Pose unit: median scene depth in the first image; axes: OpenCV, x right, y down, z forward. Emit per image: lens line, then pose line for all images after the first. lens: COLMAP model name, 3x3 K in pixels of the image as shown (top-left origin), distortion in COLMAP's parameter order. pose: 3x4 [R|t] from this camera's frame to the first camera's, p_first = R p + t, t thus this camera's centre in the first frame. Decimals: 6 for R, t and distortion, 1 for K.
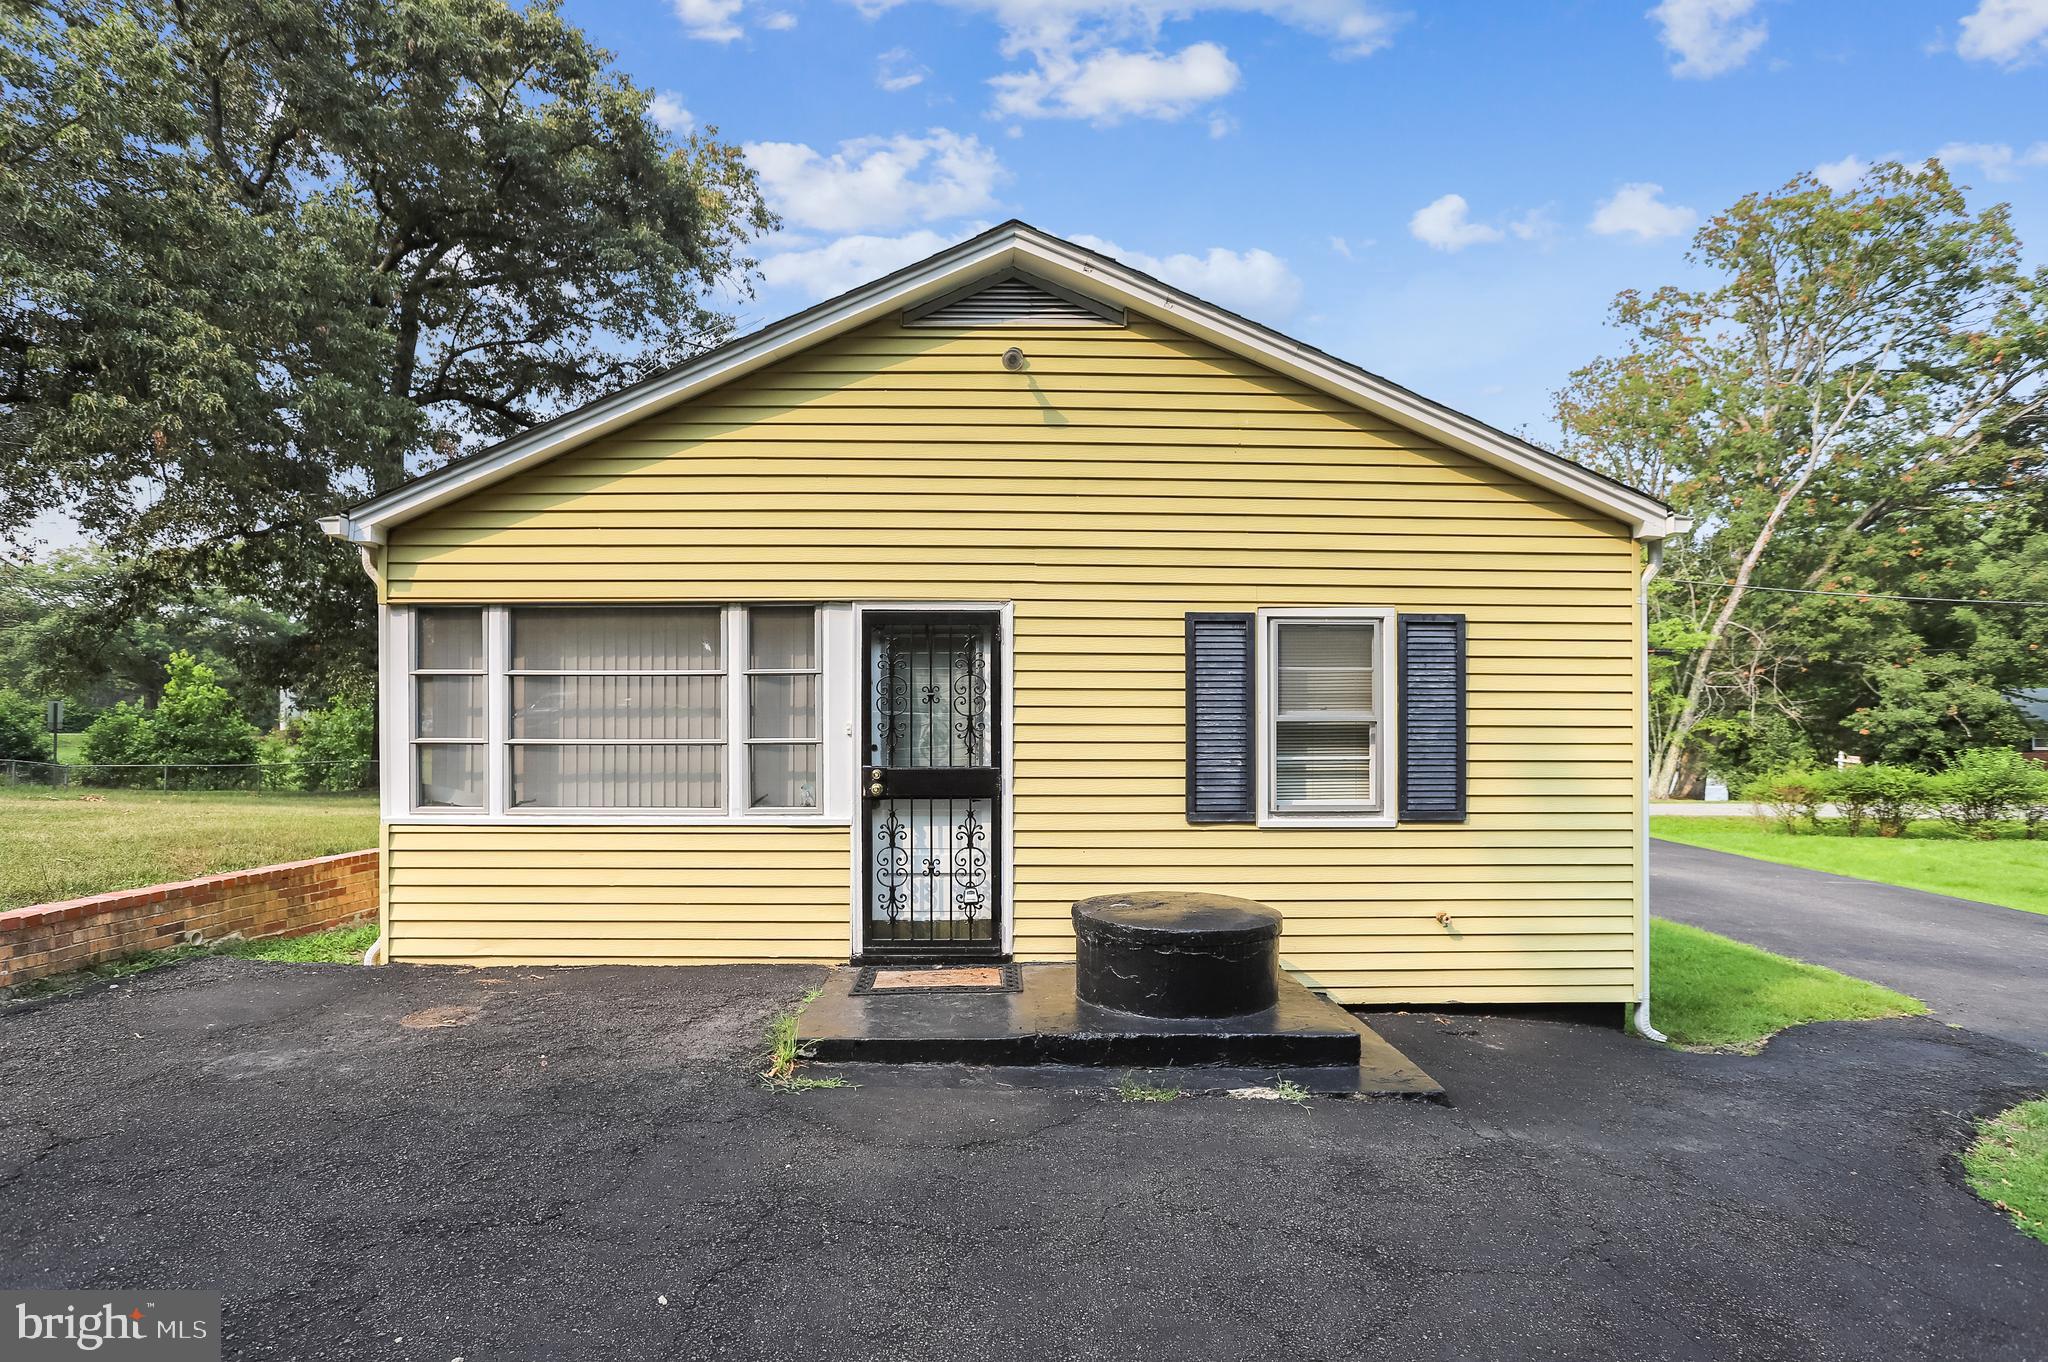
lens RADIAL K [[996.6, 0, 1031.5], [0, 996.6, 686.6], [0, 0, 1]] dist [-0.031368, 0.009365]
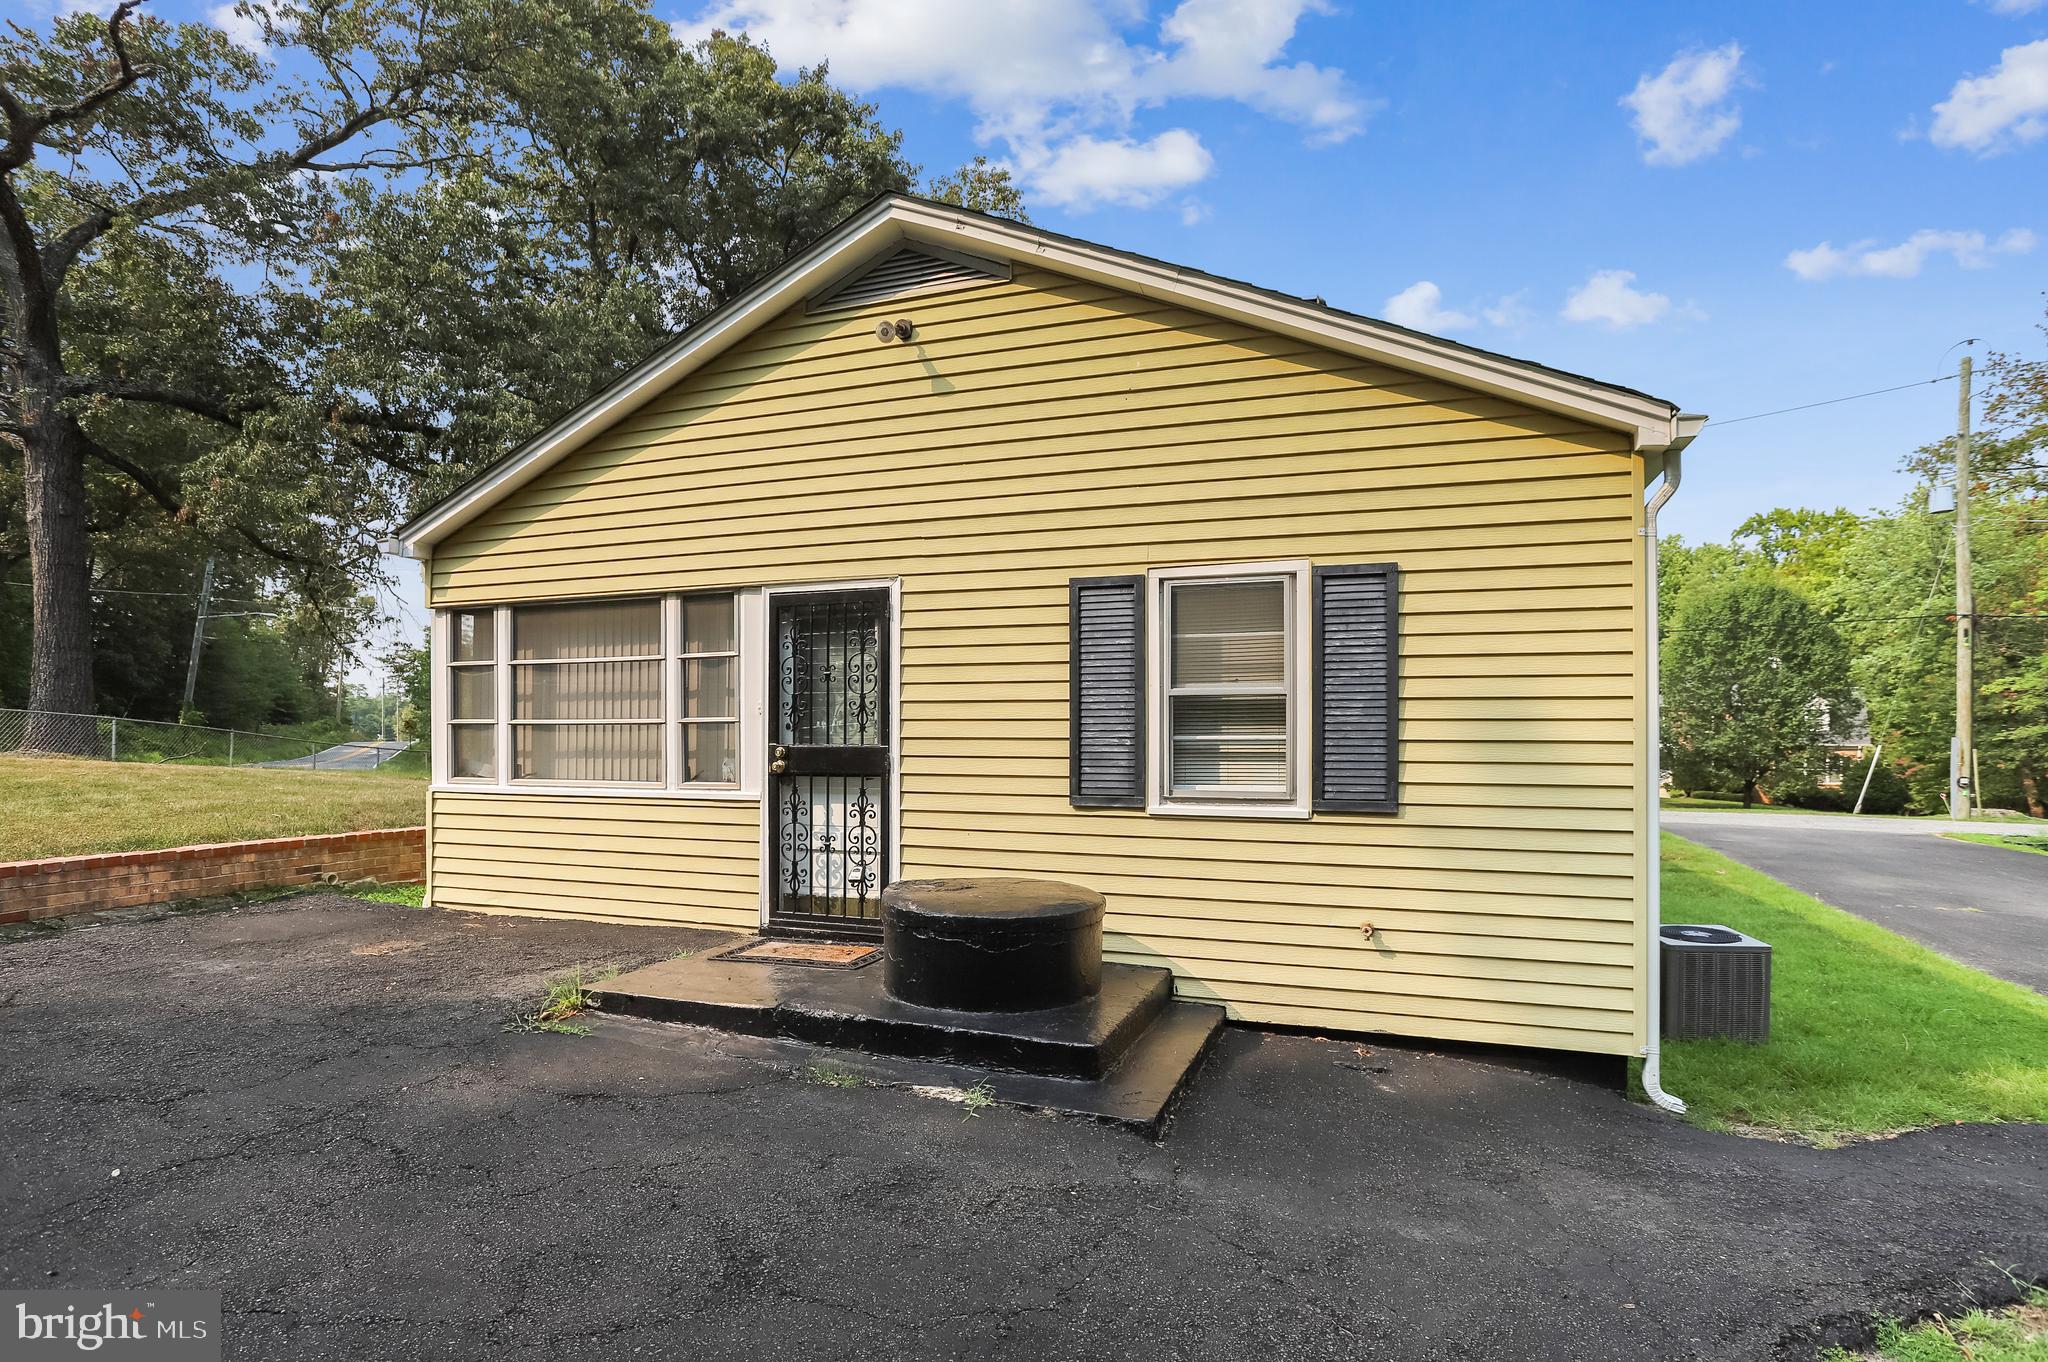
lens RADIAL K [[996.6, 0, 1019.2], [0, 996.6, 691.9], [0, 0, 1]] dist [-0.031368, 0.009365]
pose [[0.937821, -0.014487, -0.346817, 0.431394], [0.015251, 0.999884, -0.000527, 0.030080], [0.346785, -0.004795, 0.937933, 0.118160]]
